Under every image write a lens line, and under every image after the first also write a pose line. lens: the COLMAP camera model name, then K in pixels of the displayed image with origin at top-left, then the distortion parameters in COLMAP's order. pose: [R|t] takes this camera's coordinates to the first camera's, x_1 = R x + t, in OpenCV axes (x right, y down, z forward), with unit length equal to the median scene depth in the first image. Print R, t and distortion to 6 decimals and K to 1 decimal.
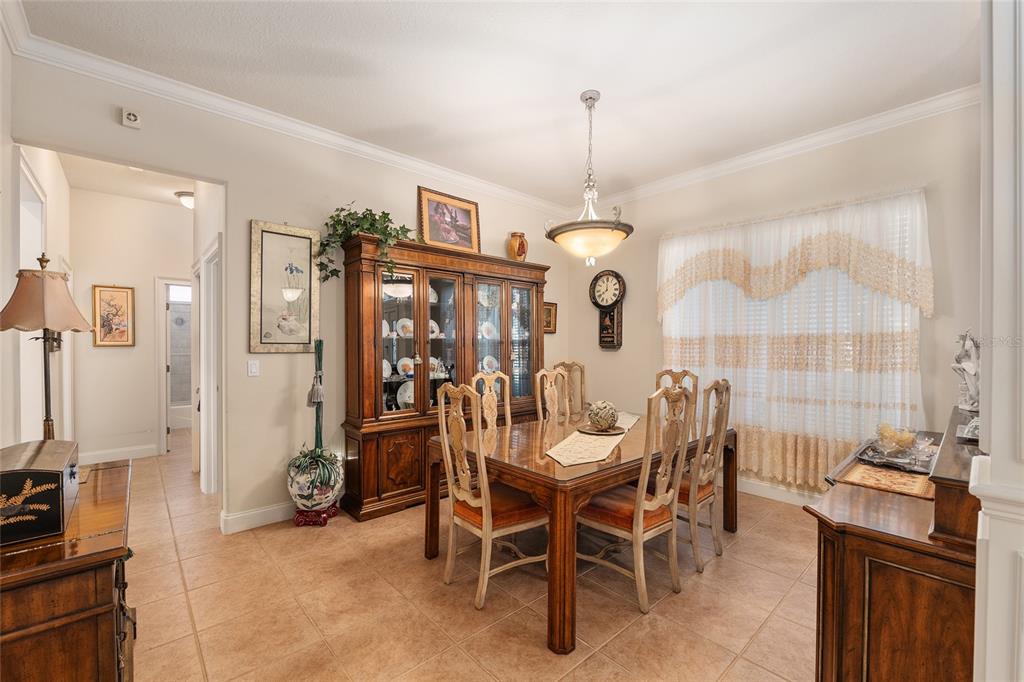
lens RADIAL K [[425.6, 0, 513.3], [0, 425.6, 343.9], [0, 0, 1]] dist [-0.003434, -0.000049]
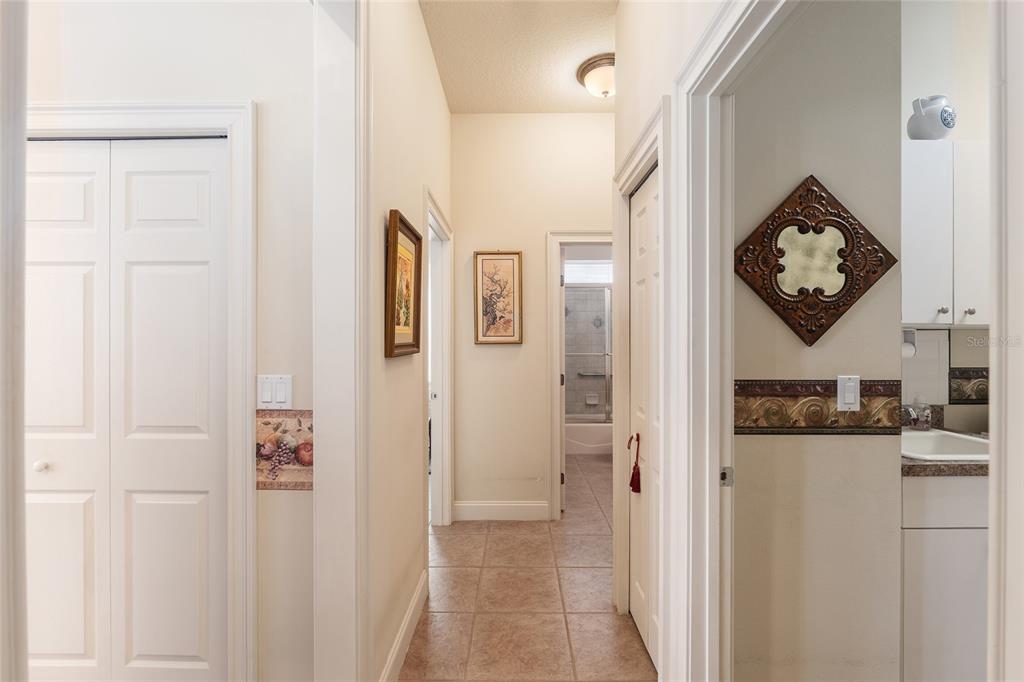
lens RADIAL K [[445.7, 0, 511.4], [0, 445.7, 339.6], [0, 0, 1]] dist [-0.001414, -0.000464]
pose [[0.737330, -0.001228, -0.675531, -0.466140], [0.002097, 0.999998, 0.000471, -0.001540], [0.675529, -0.001764, 0.737331, 0.511501]]
